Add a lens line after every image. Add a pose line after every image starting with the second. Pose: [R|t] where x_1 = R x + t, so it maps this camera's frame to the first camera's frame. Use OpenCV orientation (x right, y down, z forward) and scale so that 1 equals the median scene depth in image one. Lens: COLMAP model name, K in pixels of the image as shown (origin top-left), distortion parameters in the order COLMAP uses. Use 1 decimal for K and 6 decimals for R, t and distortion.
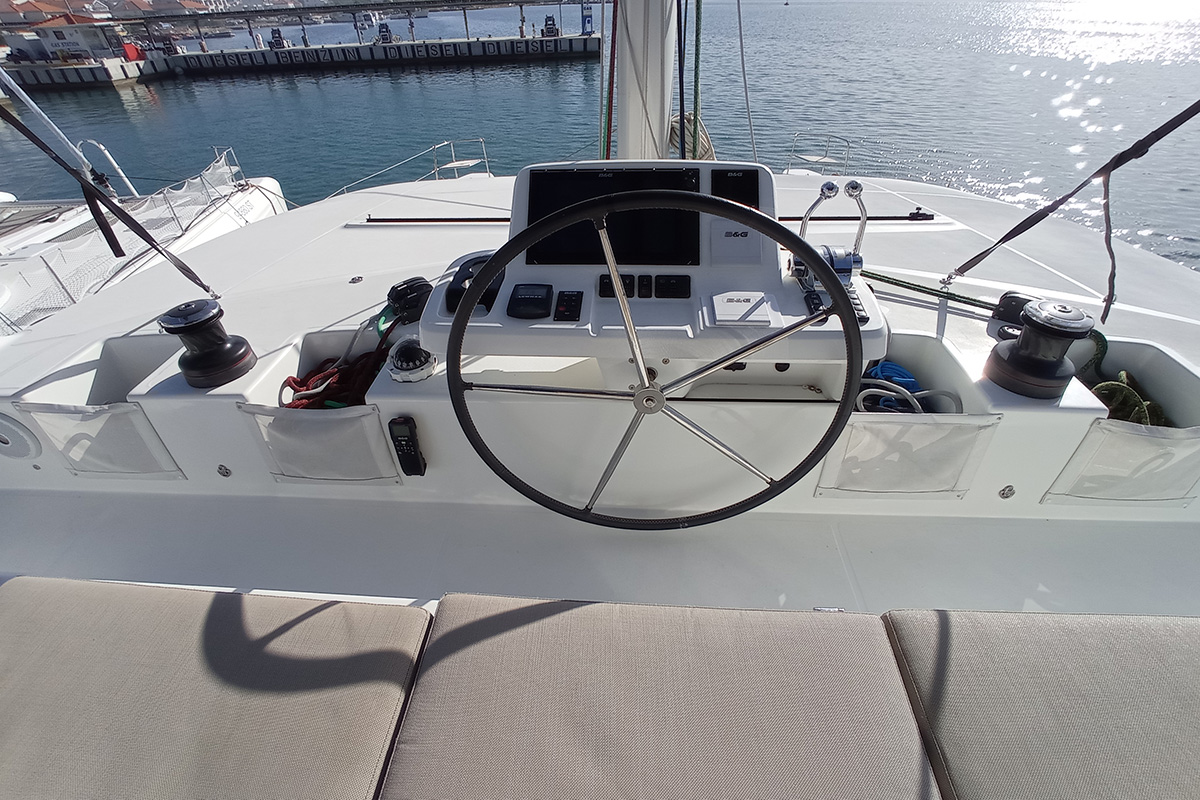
lens RADIAL K [[549.2, 0, 595.8], [0, 549.2, 410.6], [0, 0, 1]] dist [-0.031302, 0.008160]
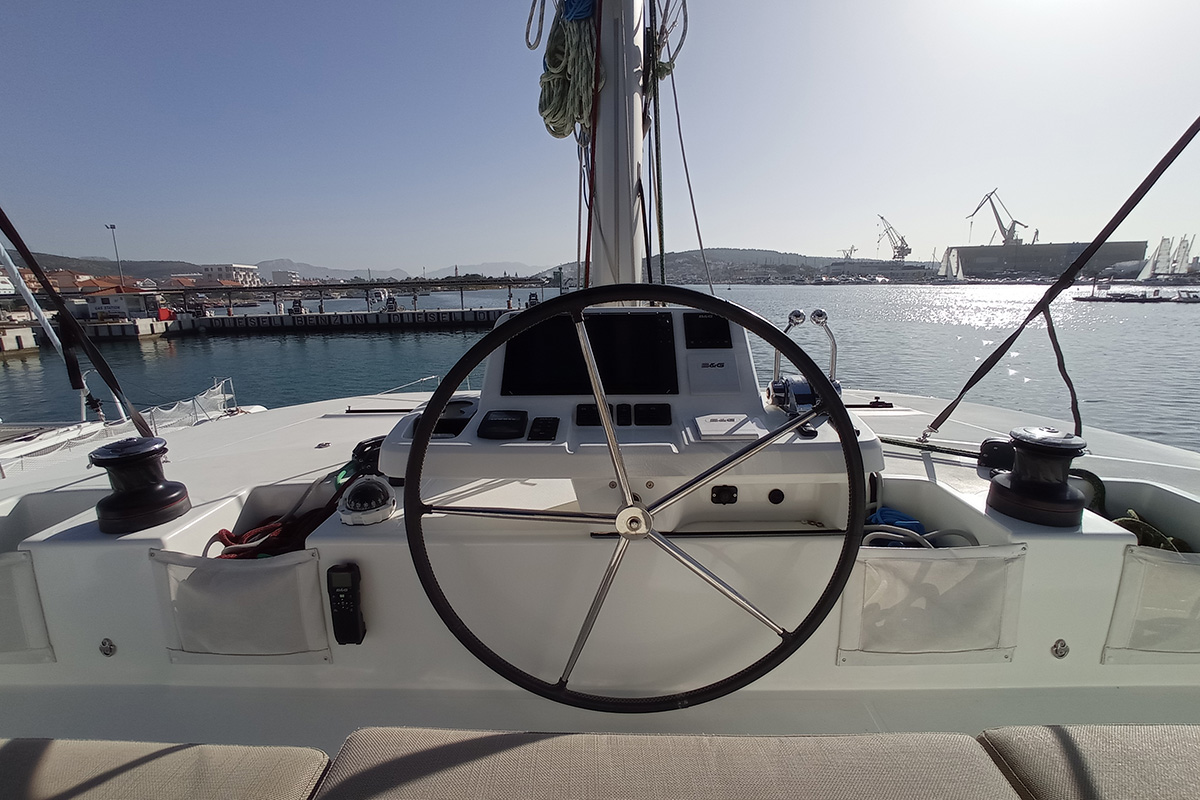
lens RADIAL K [[549.2, 0, 596.4], [0, 549.2, 403.1], [0, 0, 1]] dist [-0.031302, 0.008160]
pose [[0.998962, 0.004929, 0.045290, -0.002523], [0.014936, 0.903755, -0.427790, 0.147893], [-0.043039, 0.428022, 0.902743, 0.106854]]
